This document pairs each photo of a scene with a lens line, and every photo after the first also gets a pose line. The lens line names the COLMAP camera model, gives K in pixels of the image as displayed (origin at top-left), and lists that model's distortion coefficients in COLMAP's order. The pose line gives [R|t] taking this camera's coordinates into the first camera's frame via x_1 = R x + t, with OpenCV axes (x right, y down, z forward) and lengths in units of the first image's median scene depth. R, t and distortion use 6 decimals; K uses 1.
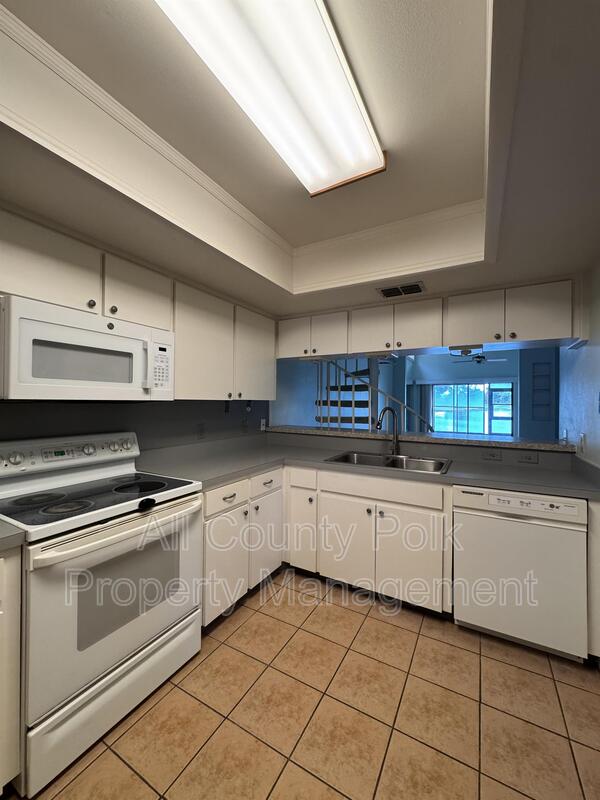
lens RADIAL K [[320.3, 0, 296.9], [0, 320.3, 401.1], [0, 0, 1]] dist [-0.003989, 0.001646]
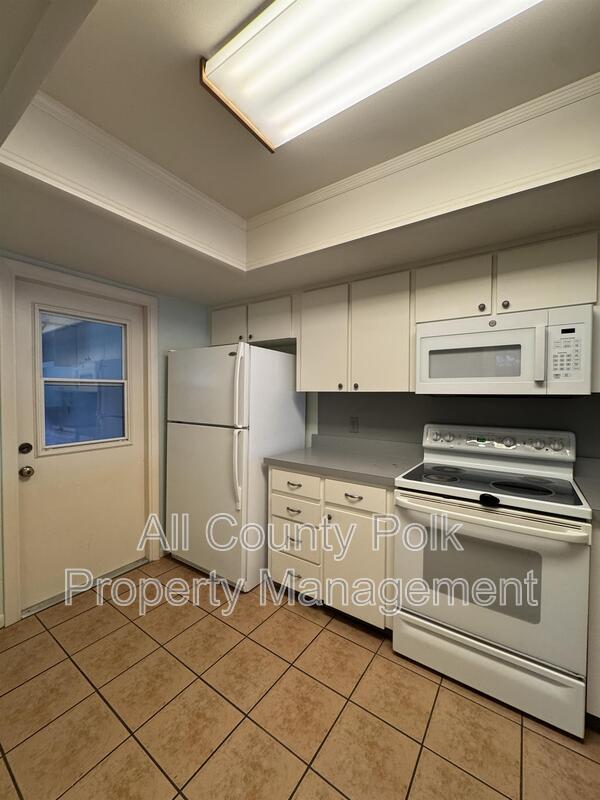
lens RADIAL K [[320.3, 0, 296.8], [0, 320.3, 398.0], [0, 0, 1]] dist [-0.003989, 0.001646]
pose [[-0.097691, 0.004054, -0.995209, 0.517791], [-0.003398, 0.999985, 0.004407, 0.006342], [0.995211, 0.003812, -0.097675, 0.465017]]
